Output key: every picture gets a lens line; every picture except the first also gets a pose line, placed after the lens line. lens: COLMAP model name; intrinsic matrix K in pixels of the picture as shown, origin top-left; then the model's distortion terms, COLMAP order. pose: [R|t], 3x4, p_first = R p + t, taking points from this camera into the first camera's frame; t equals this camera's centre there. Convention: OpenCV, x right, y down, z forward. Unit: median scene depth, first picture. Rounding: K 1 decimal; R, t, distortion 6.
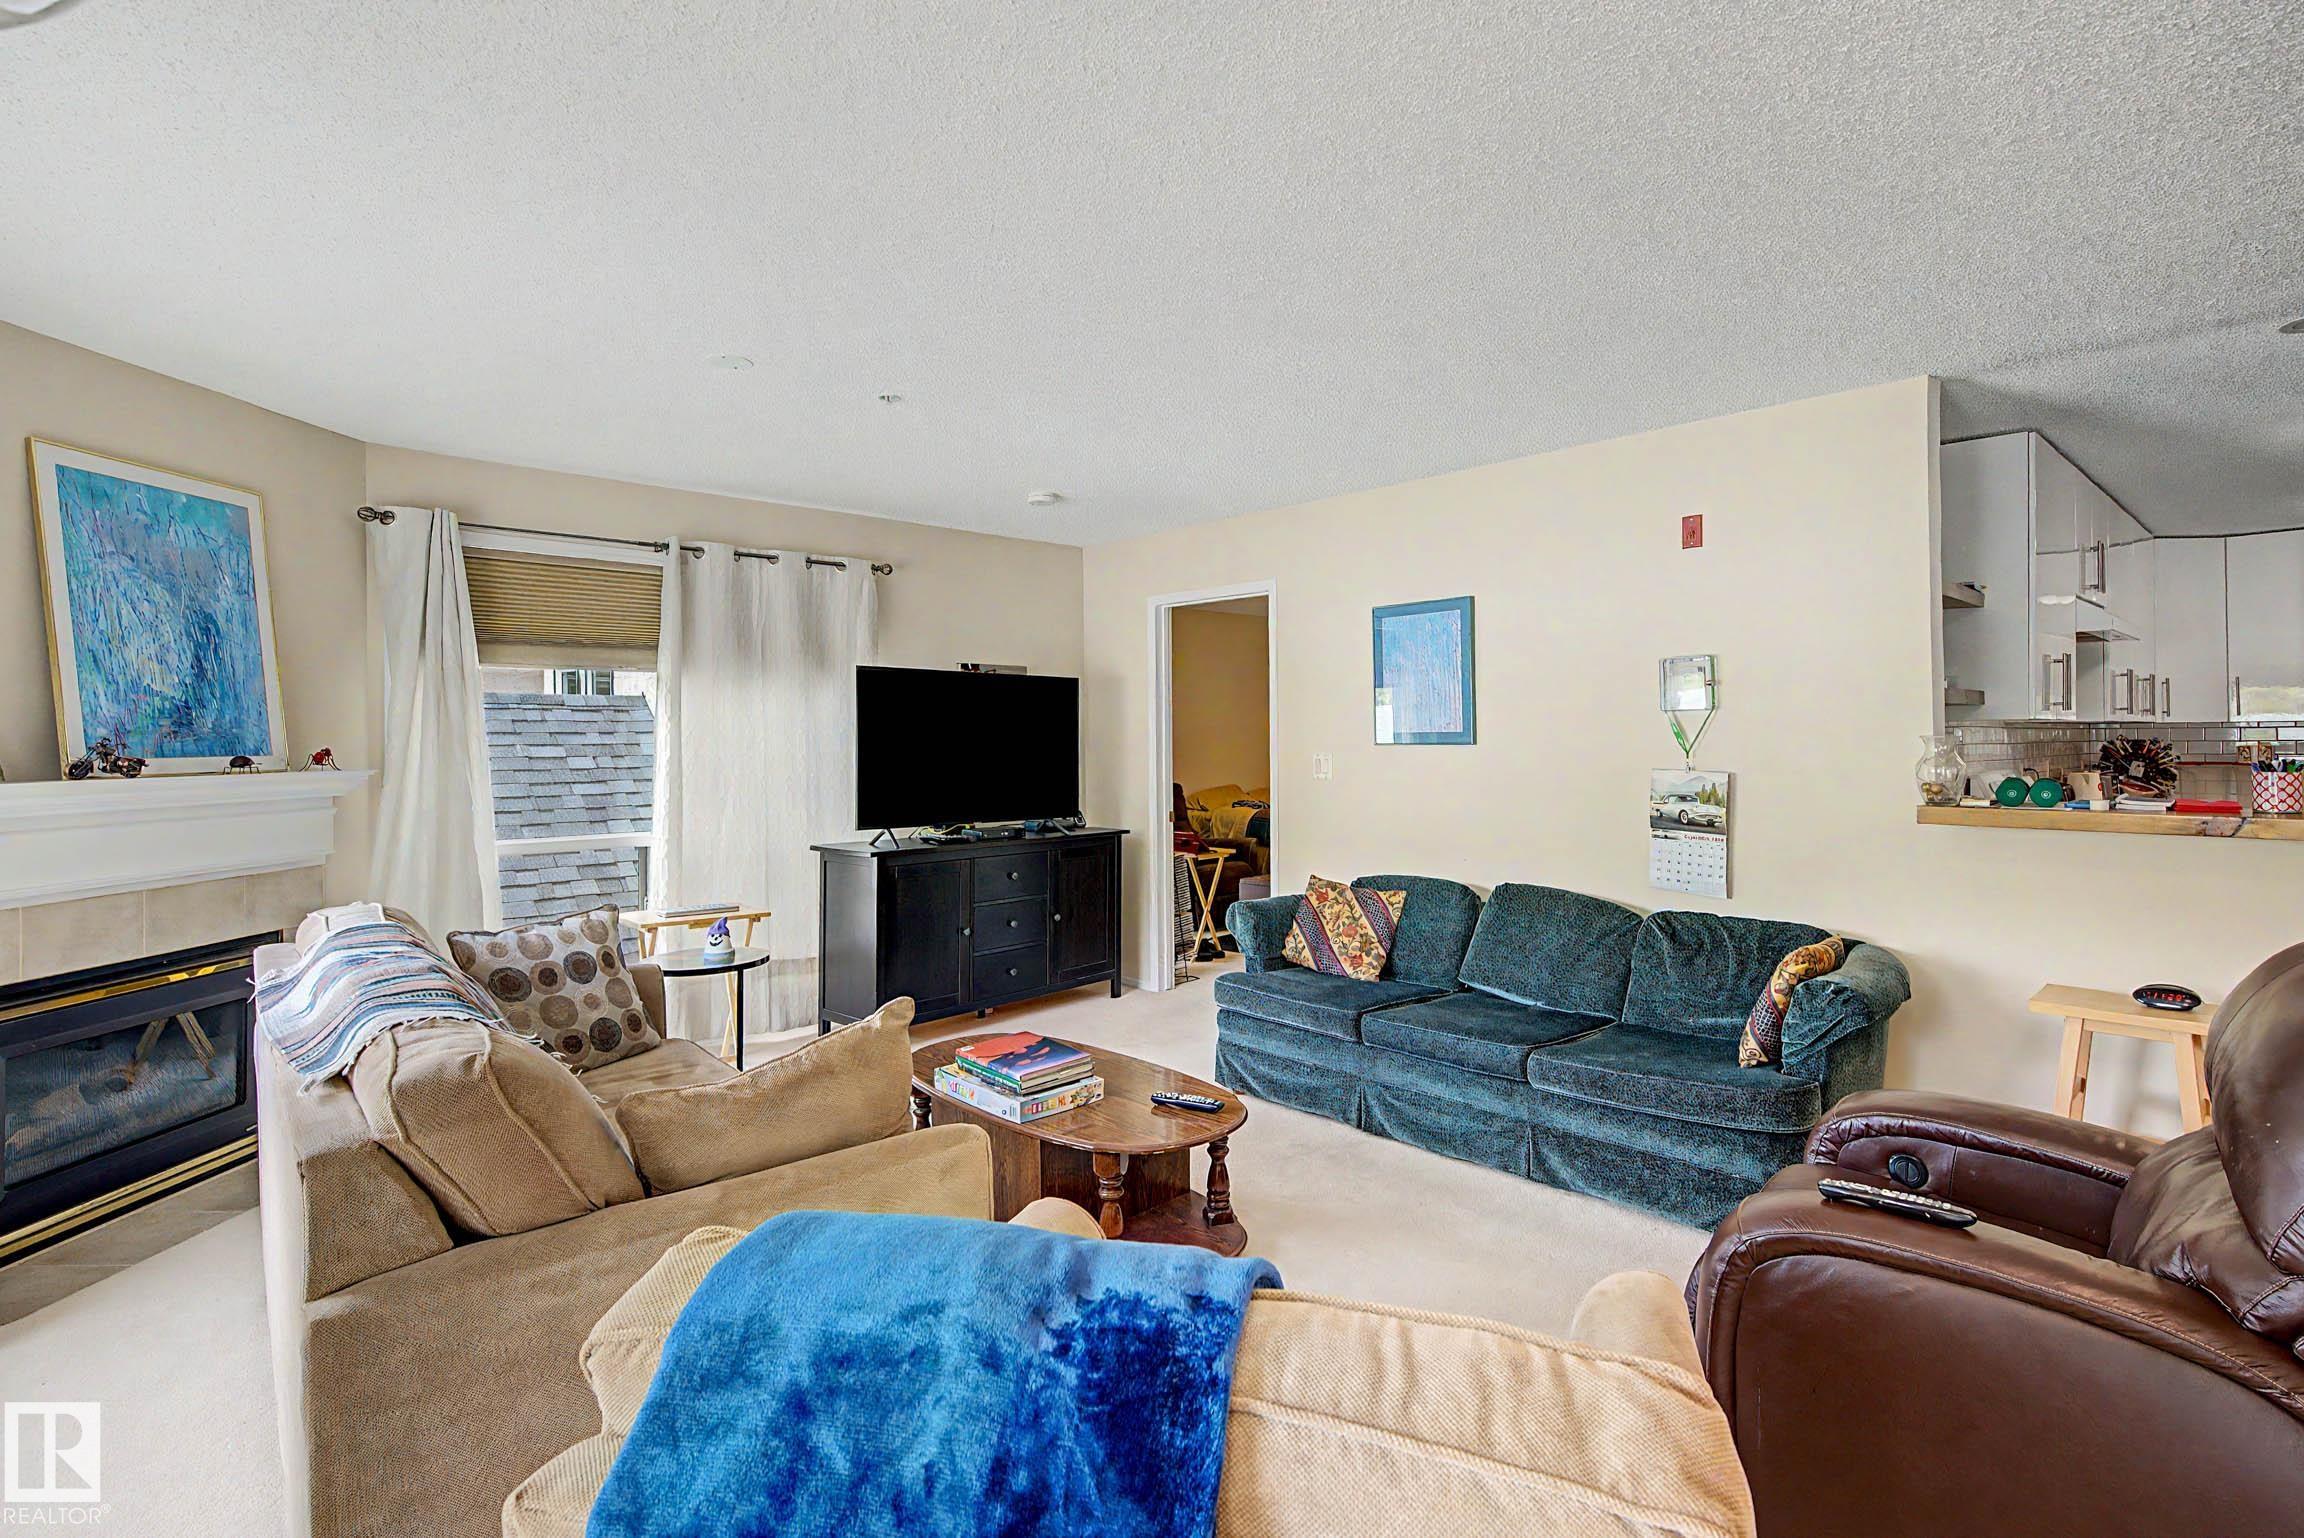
lens RADIAL K [[1109.4, 0, 1211.4], [0, 1109.4, 732.7], [0, 0, 1]] dist [0.002595, 0.000243]
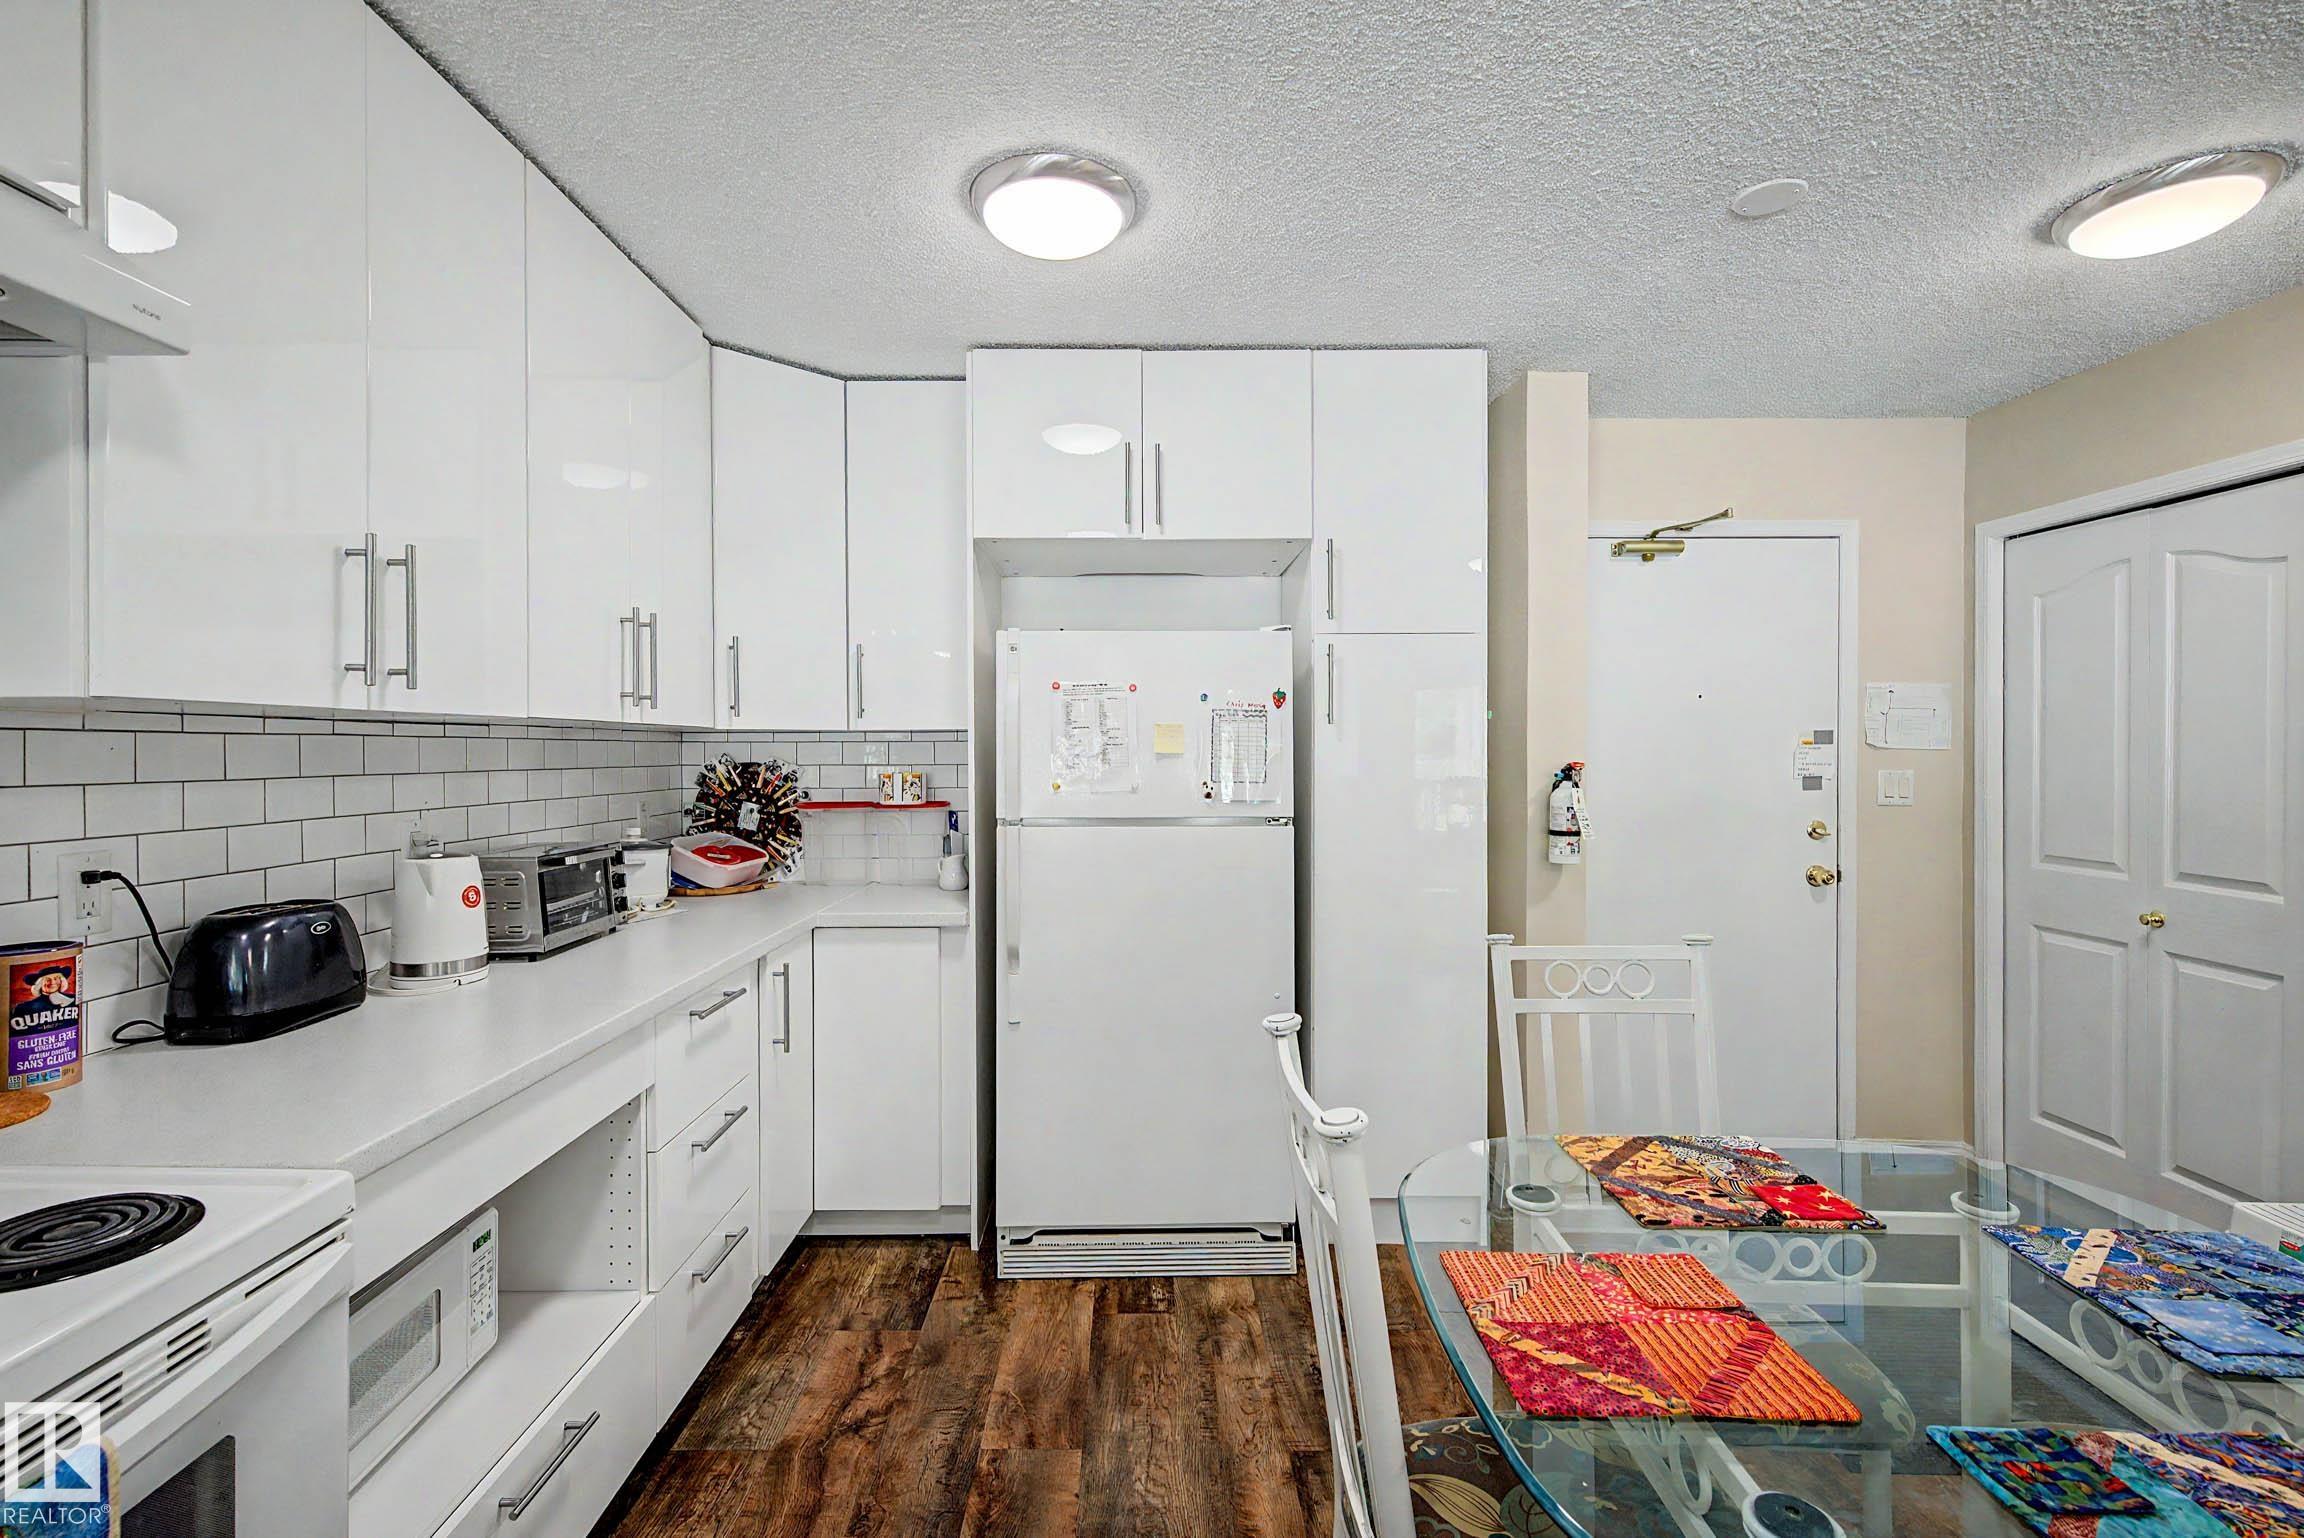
lens RADIAL K [[1043.9, 0, 1152.0], [0, 1043.9, 769.0], [0, 0, 1]] dist [0.002510, 0.000338]
pose [[0.681186, -0.006679, 0.732080, 0.899819], [-0.006534, 0.999863, 0.015201, 0.000547], [-0.732081, -0.015138, 0.681049, 0.772812]]
